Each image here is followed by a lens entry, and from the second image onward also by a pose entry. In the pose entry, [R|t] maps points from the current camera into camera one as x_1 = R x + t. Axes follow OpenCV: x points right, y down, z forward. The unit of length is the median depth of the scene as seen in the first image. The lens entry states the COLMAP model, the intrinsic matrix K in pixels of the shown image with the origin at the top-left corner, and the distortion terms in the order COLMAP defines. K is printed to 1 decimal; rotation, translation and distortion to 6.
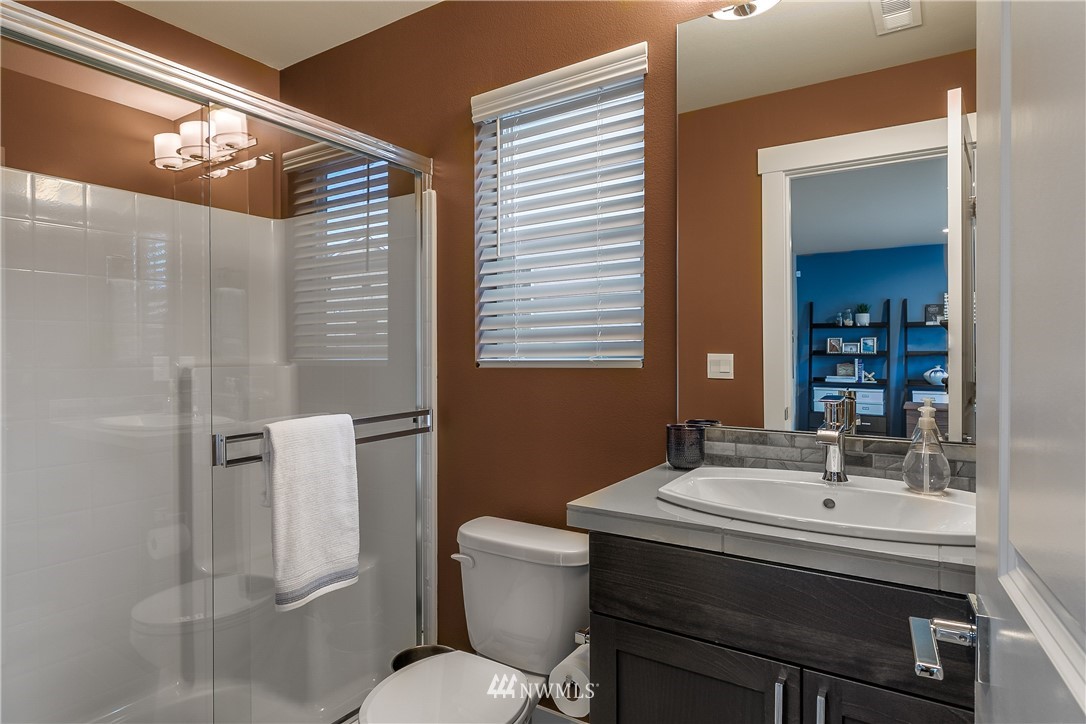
lens RADIAL K [[586.6, 0, 534.5], [0, 586.6, 358.4], [0, 0, 1]] dist [0.015328, -0.000385]
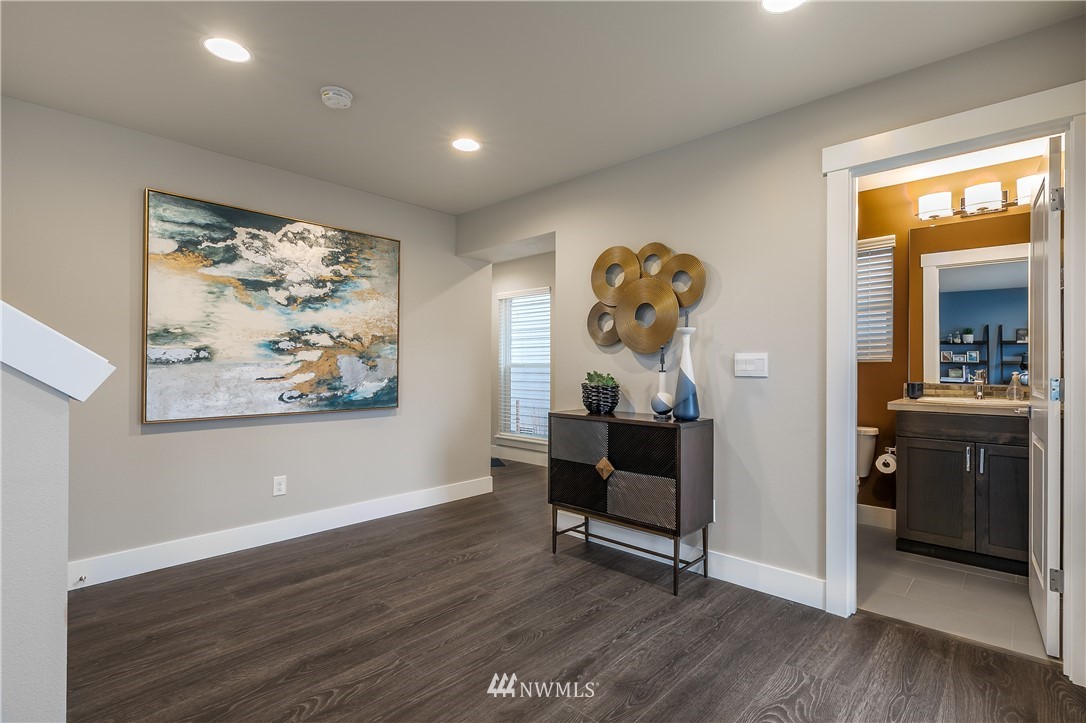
lens RADIAL K [[526.9, 0, 553.7], [0, 526.9, 359.6], [0, 0, 1]] dist [0.012515, -0.000055]
pose [[0.991106, 0.007268, -0.132873, -0.285787], [-0.009699, 0.999797, -0.017656, 0.018767], [0.132718, 0.018788, 0.990976, -0.437273]]
